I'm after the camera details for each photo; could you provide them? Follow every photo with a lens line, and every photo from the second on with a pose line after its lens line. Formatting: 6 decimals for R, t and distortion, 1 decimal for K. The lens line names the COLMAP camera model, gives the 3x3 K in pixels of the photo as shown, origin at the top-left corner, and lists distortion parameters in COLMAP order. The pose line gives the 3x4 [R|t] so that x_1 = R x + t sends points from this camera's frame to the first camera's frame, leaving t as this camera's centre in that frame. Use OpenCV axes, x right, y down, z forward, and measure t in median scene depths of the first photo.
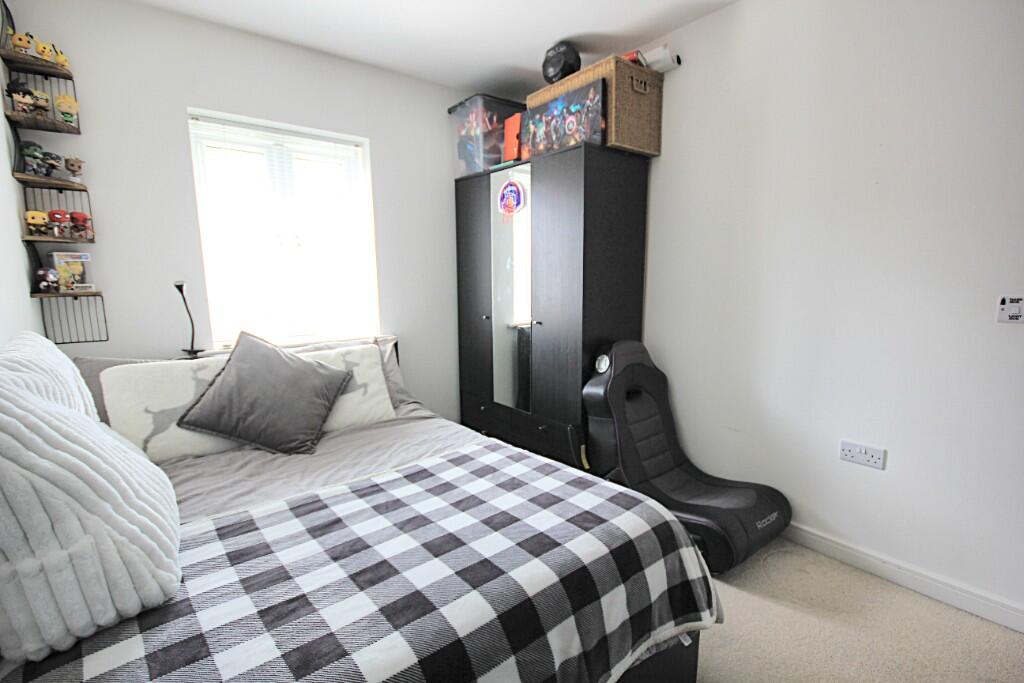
lens RADIAL K [[473.5, 0, 513.7], [0, 473.5, 341.2], [0, 0, 1]] dist [0.001969, -0.000820]
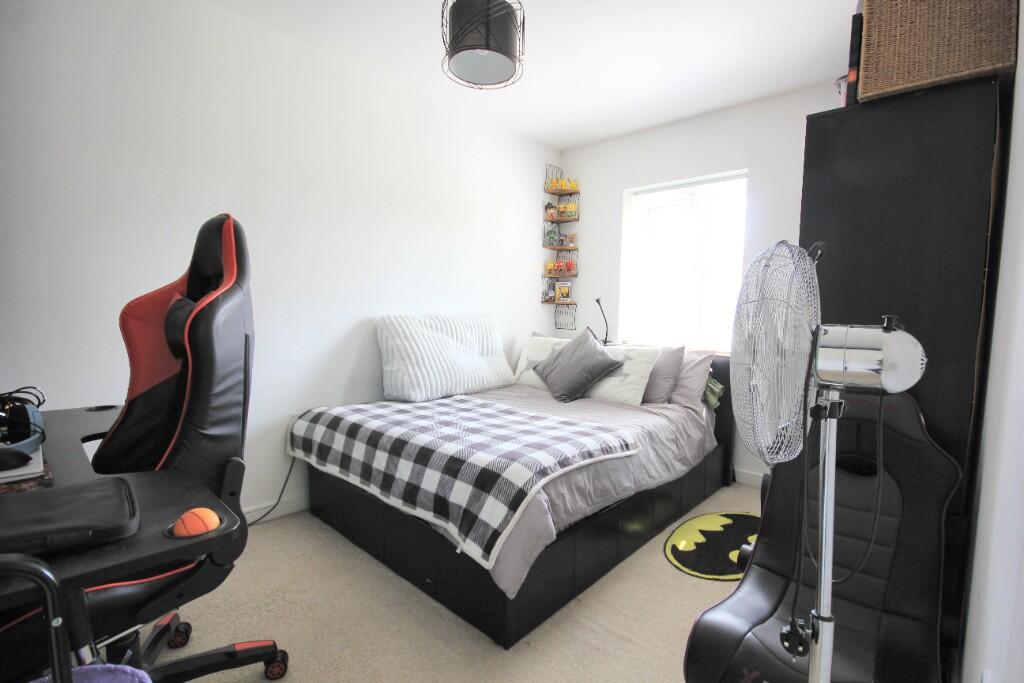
lens RADIAL K [[473.5, 0, 515.2], [0, 473.5, 343.2], [0, 0, 1]] dist [0.001969, -0.000820]
pose [[0.151252, 0.087220, -0.984640, 0.955845], [-0.154862, 0.985891, 0.063542, -0.029542], [0.976289, 0.142872, 0.162625, 0.495605]]
